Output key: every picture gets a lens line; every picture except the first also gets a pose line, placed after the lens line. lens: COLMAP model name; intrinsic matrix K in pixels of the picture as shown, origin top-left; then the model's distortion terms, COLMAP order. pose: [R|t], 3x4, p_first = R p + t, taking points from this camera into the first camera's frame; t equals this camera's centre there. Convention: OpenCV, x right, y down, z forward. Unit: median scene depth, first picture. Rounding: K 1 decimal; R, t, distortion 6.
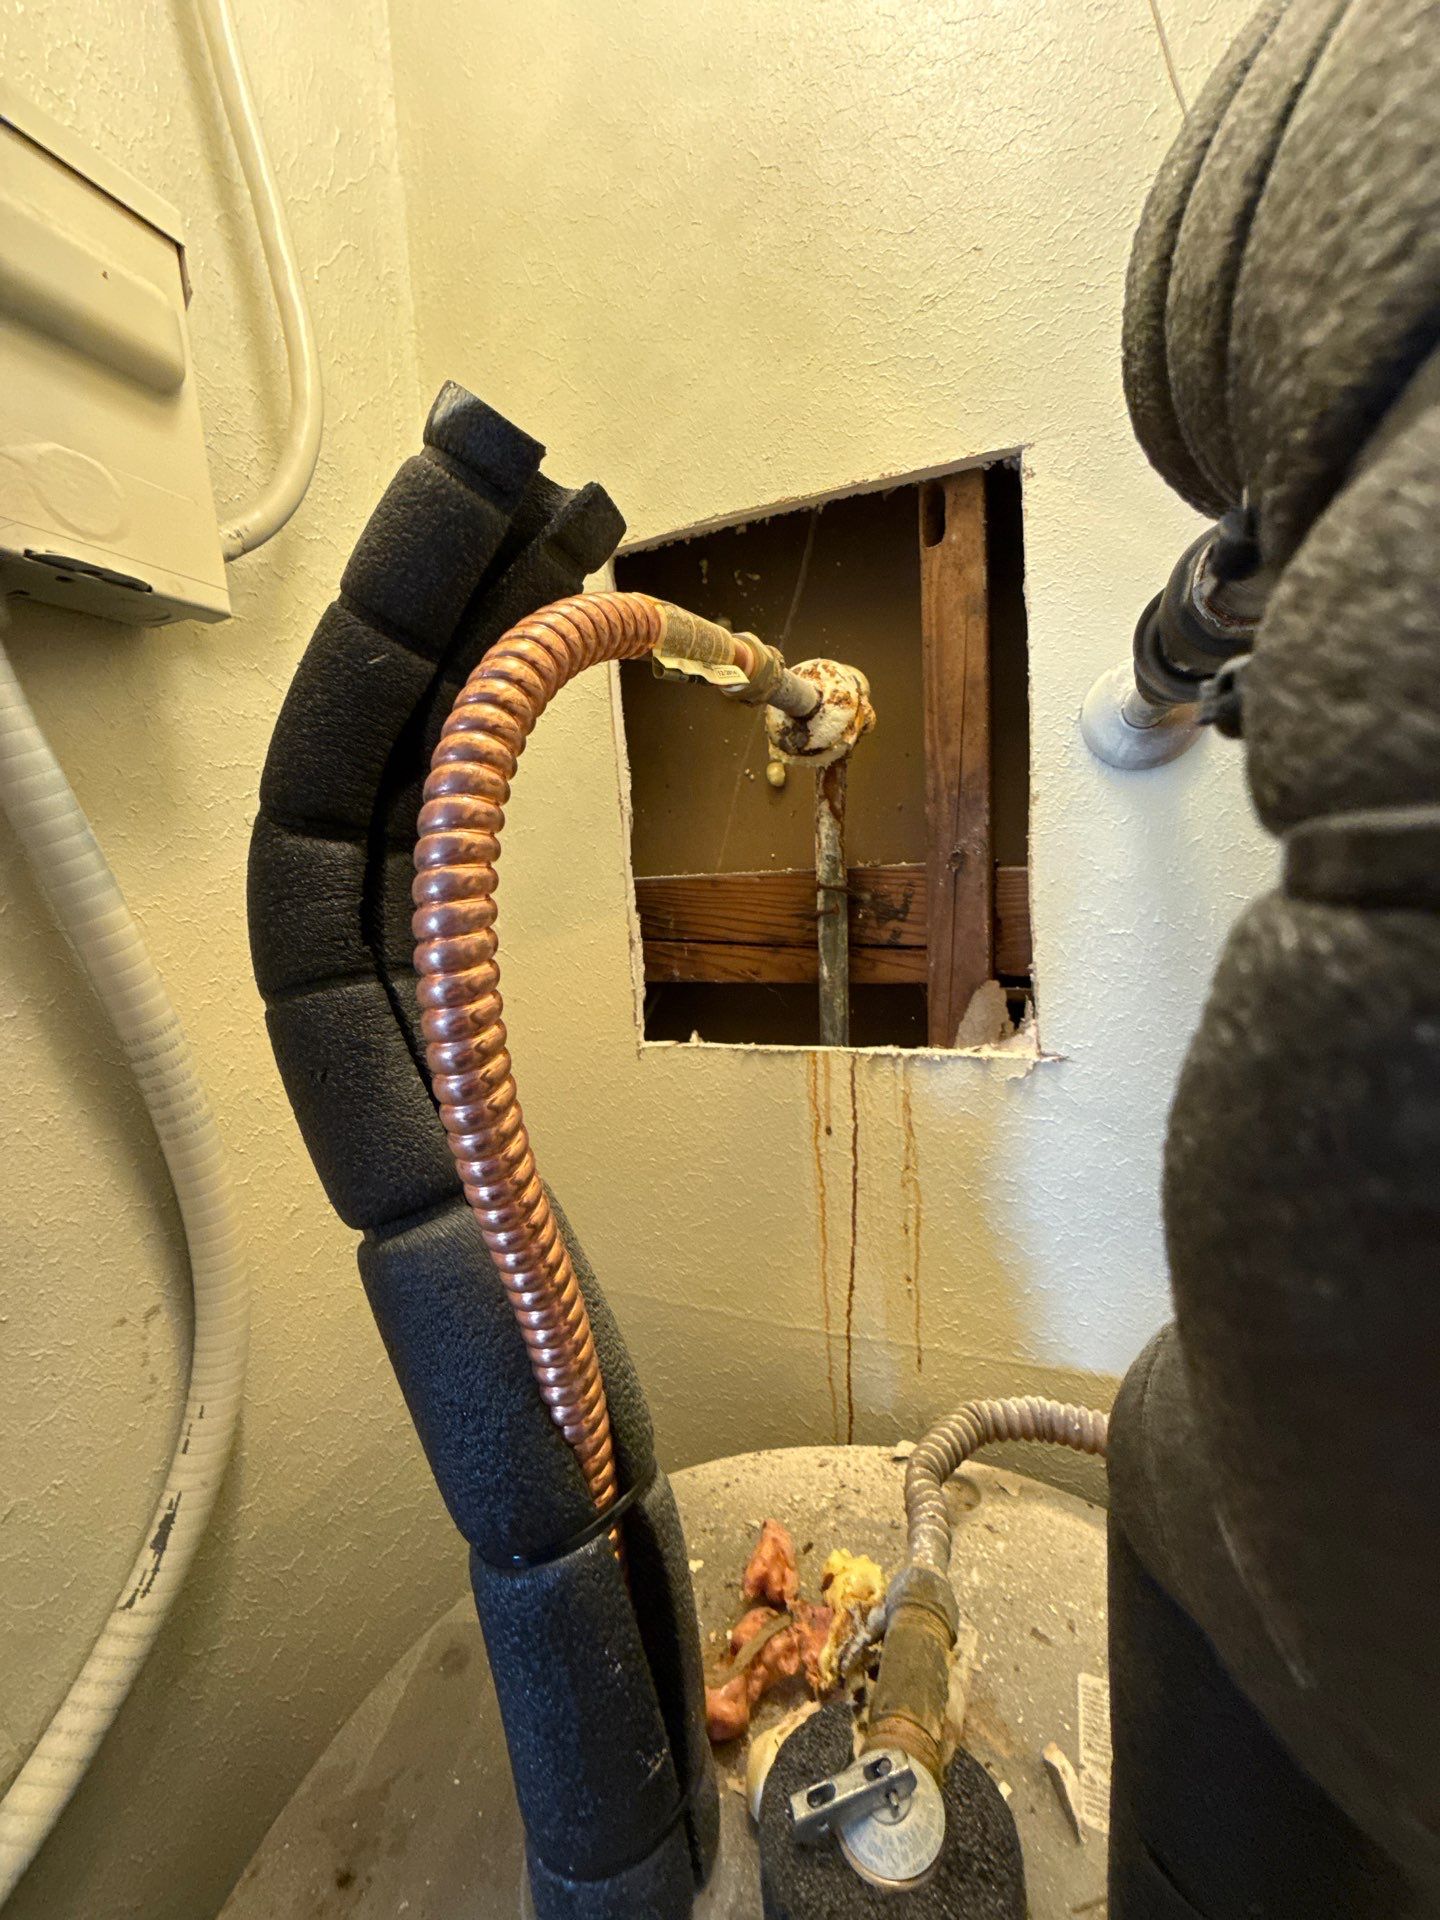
lens RADIAL K [[767.8, 0, 718.9], [0, 767.8, 961.0], [0, 0, 1]] dist [-0.000553, 0.000306]
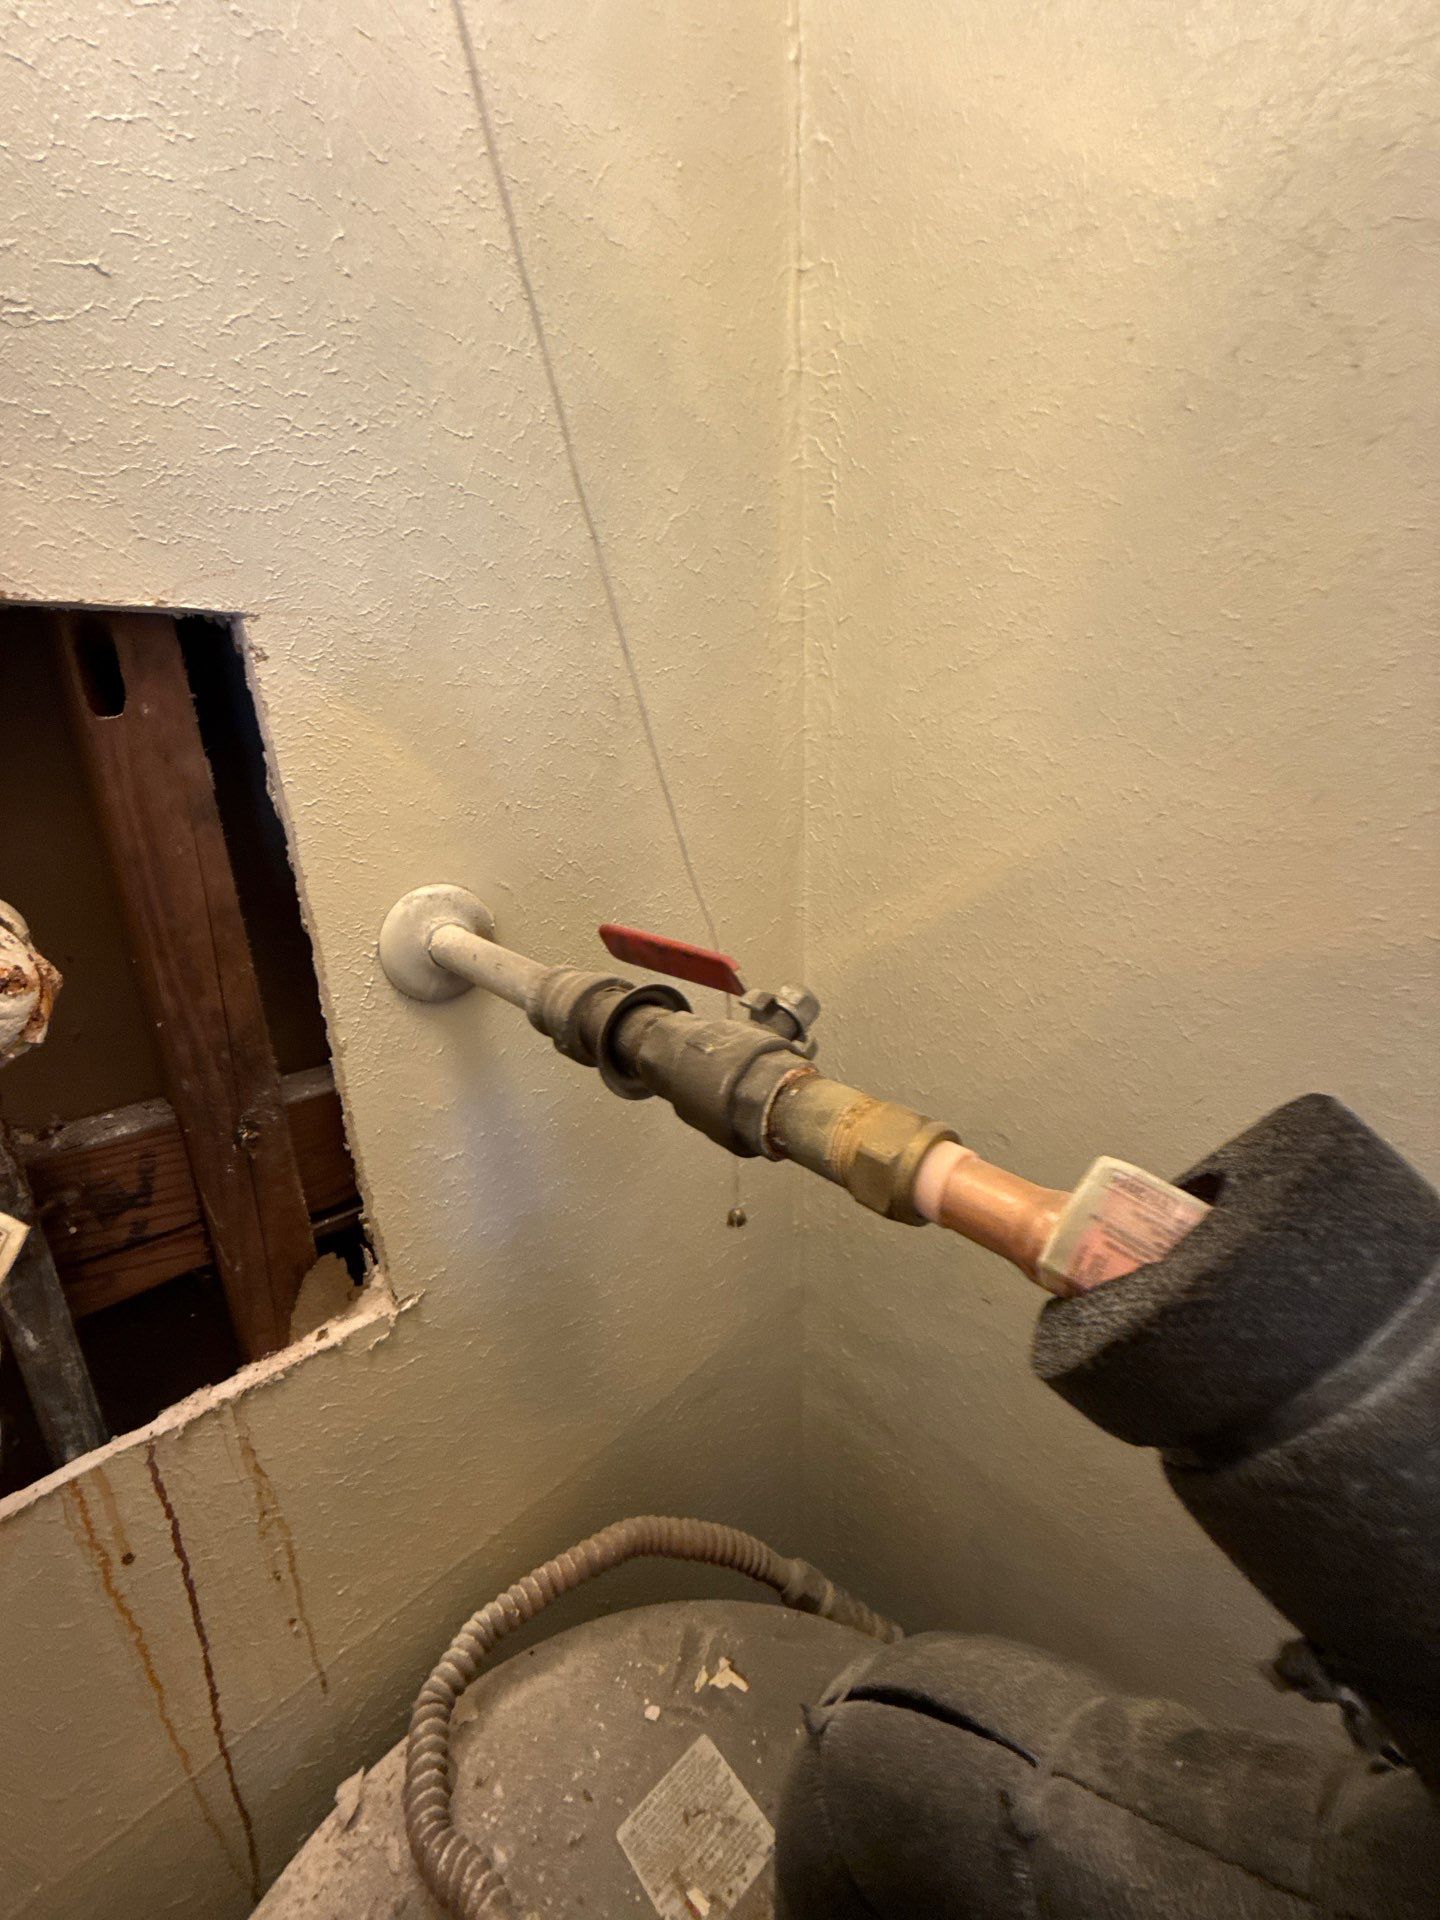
lens RADIAL K [[767.8, 0, 719.0], [0, 767.8, 957.9], [0, 0, 1]] dist [-0.000553, 0.000306]
pose [[0.413922, -0.234584, 0.879567, -0.119850], [0.113819, 0.971980, 0.205668, -0.399372], [-0.903169, 0.014981, 0.429024, 0.250703]]
